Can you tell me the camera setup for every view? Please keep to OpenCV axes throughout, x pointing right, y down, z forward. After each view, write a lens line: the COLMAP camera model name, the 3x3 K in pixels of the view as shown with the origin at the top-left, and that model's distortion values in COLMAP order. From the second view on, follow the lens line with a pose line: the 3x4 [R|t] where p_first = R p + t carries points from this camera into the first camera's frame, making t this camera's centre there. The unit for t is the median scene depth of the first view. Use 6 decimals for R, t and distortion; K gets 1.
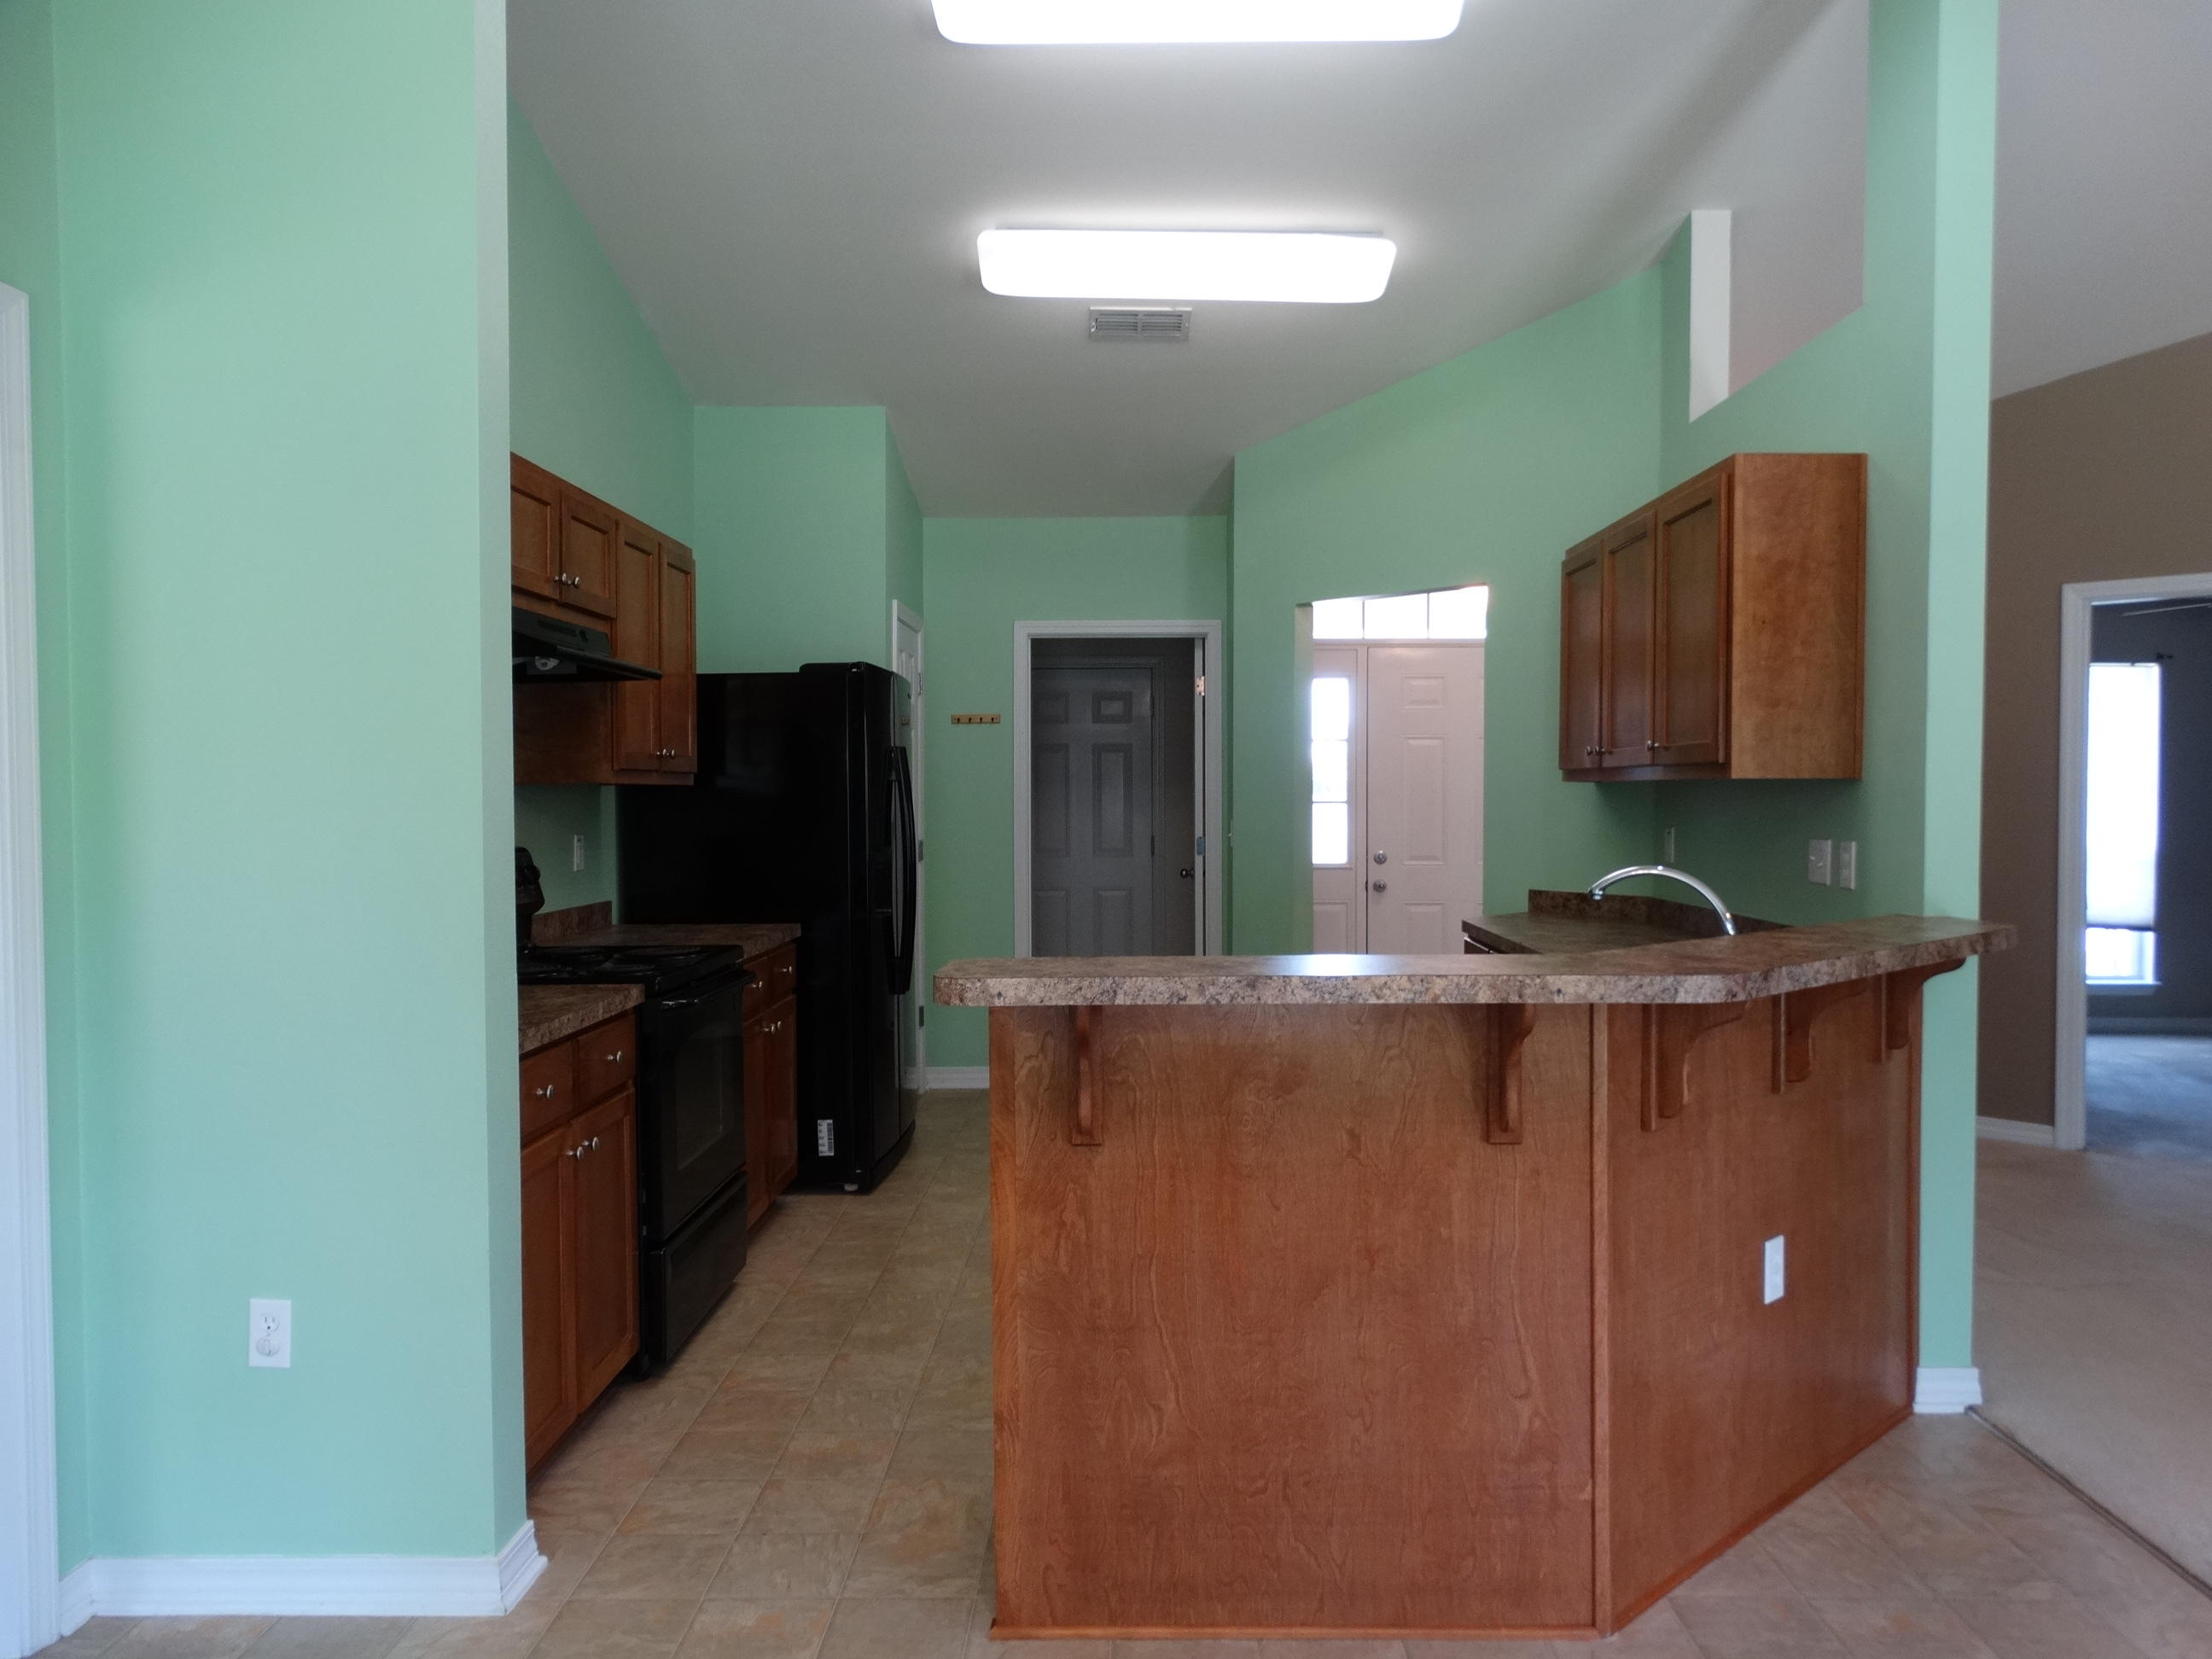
lens RADIAL K [[1576.1, 0, 1120.4], [0, 1576.1, 824.6], [0, 0, 1]] dist [-0.013936, 0.028851]
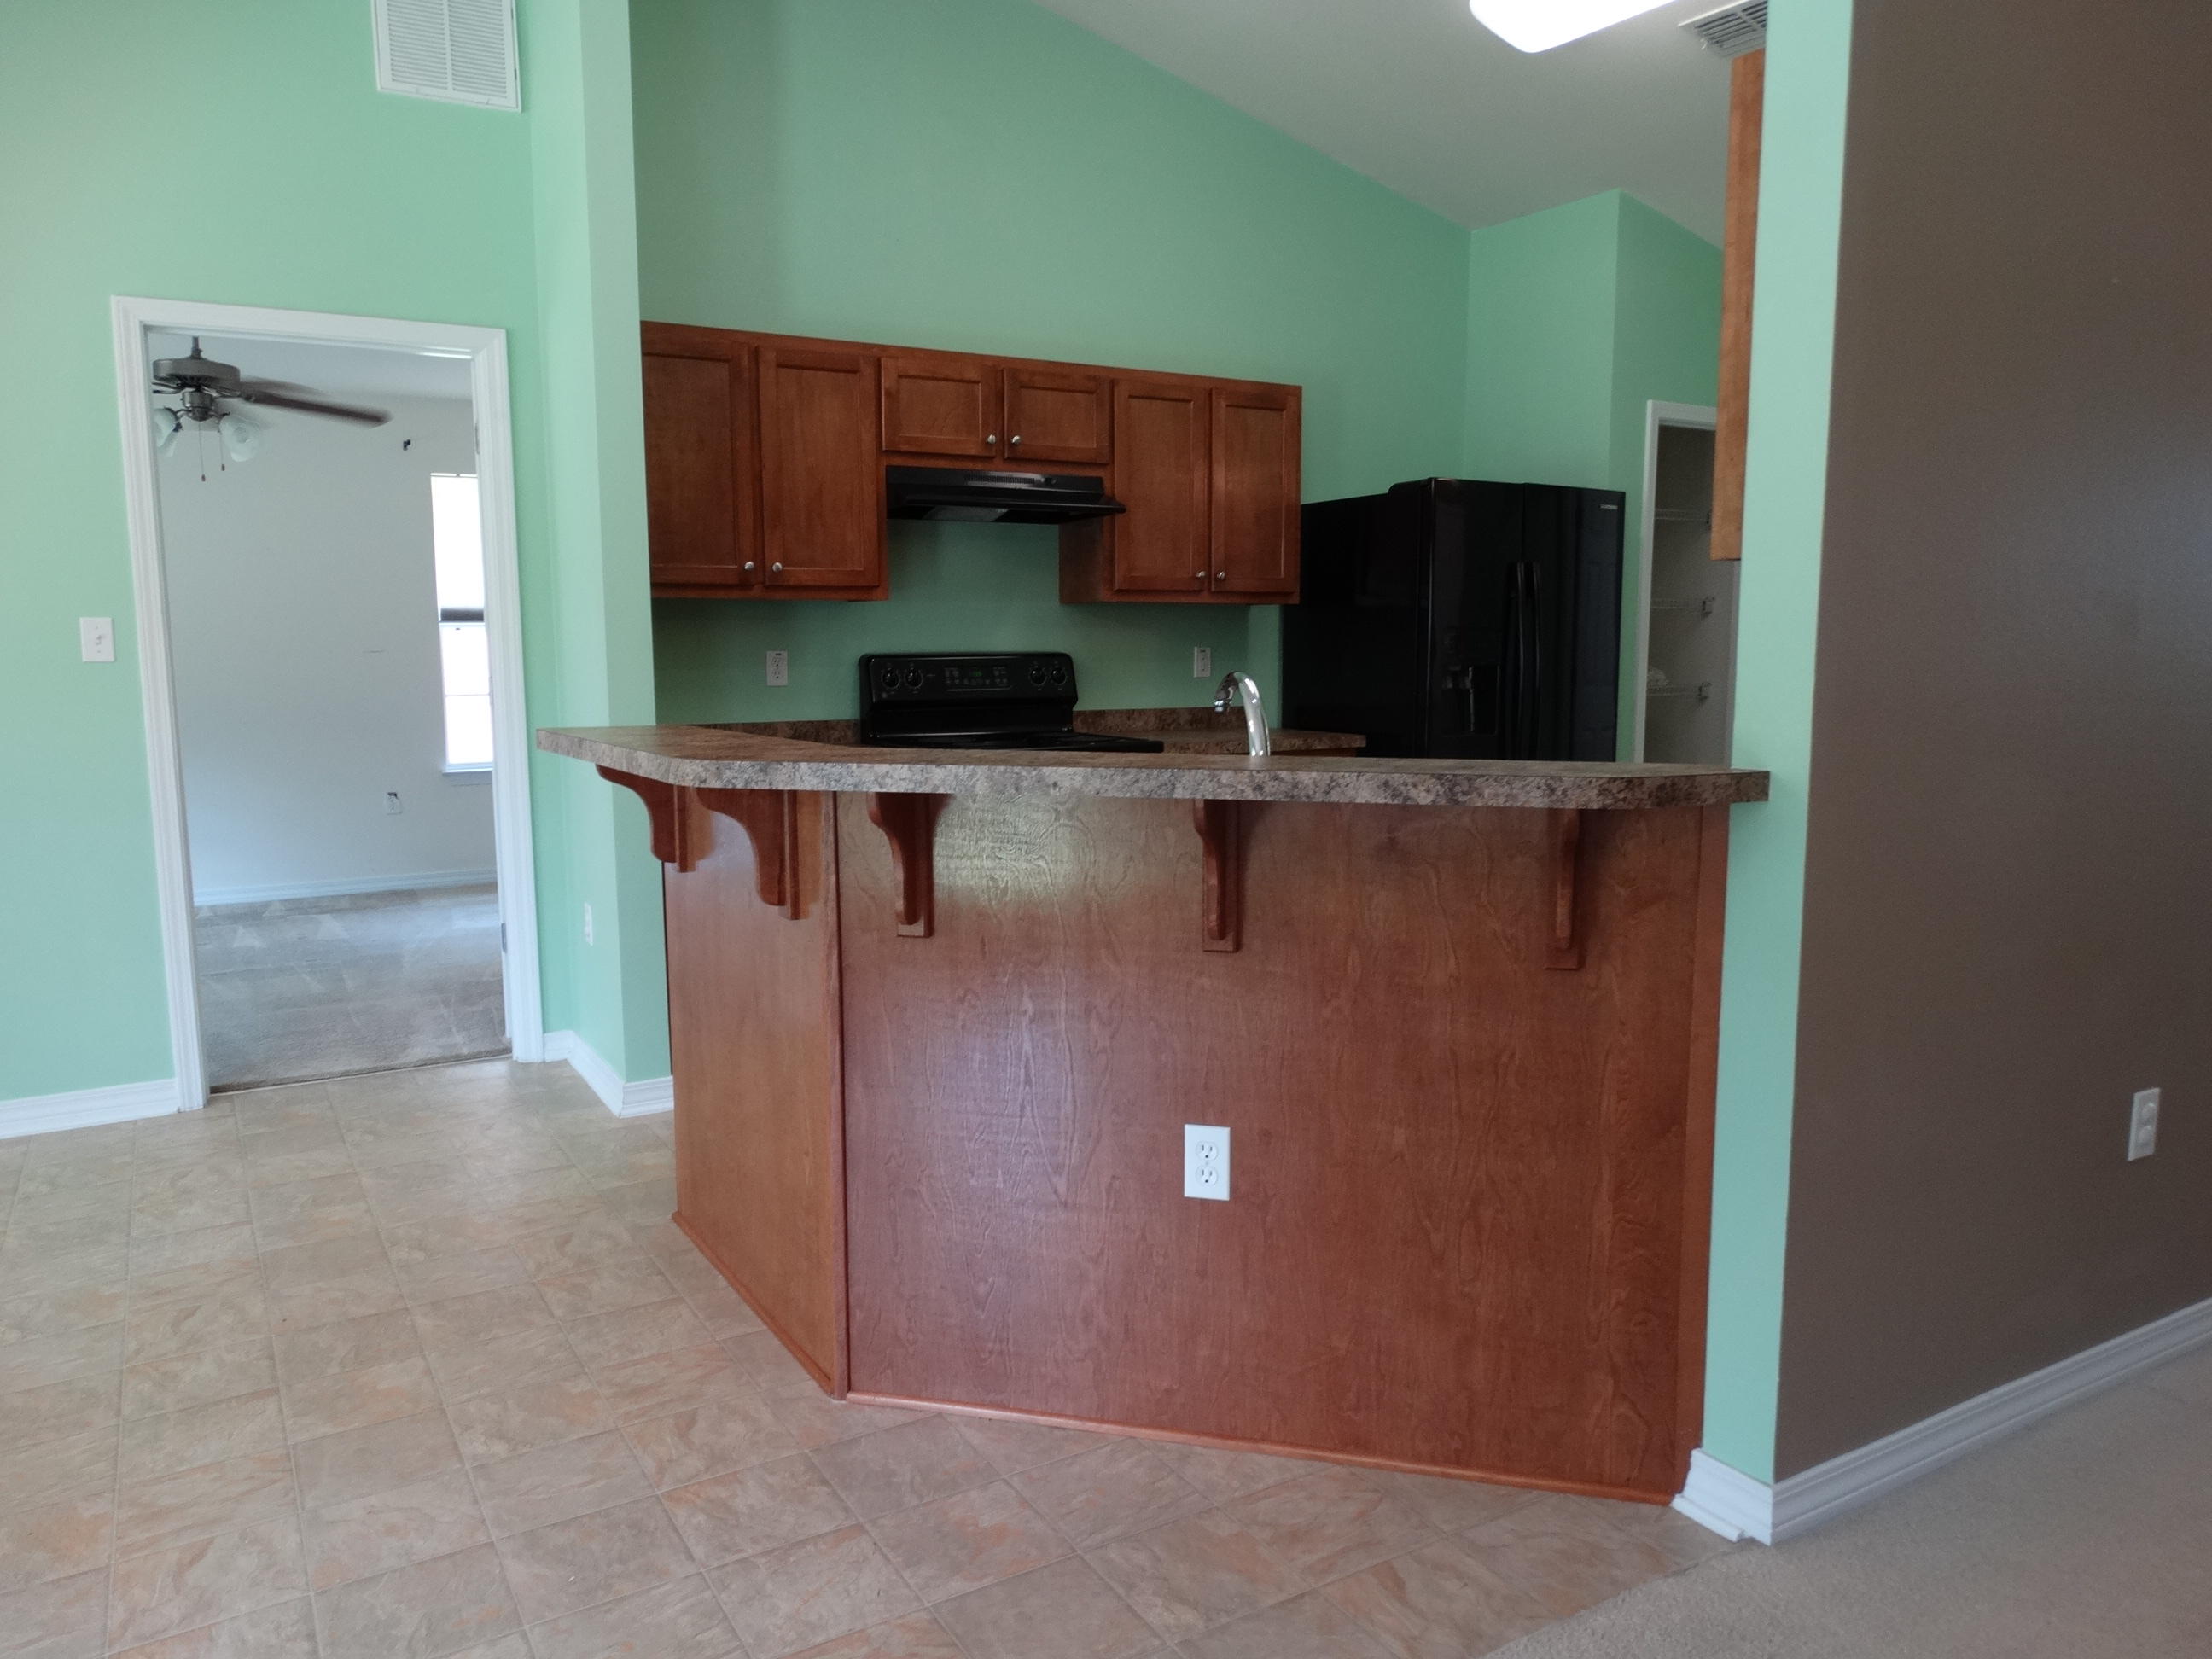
lens RADIAL K [[1544.7, 0, 1106.0], [0, 1544.7, 829.5], [0, 0, 1]] dist [-0.004899, -0.001903]
pose [[0.527118, 0.103857, -0.843422, 0.895004], [-0.015541, 0.993516, 0.112626, 0.017900], [0.849650, -0.046259, 0.525314, 0.462206]]
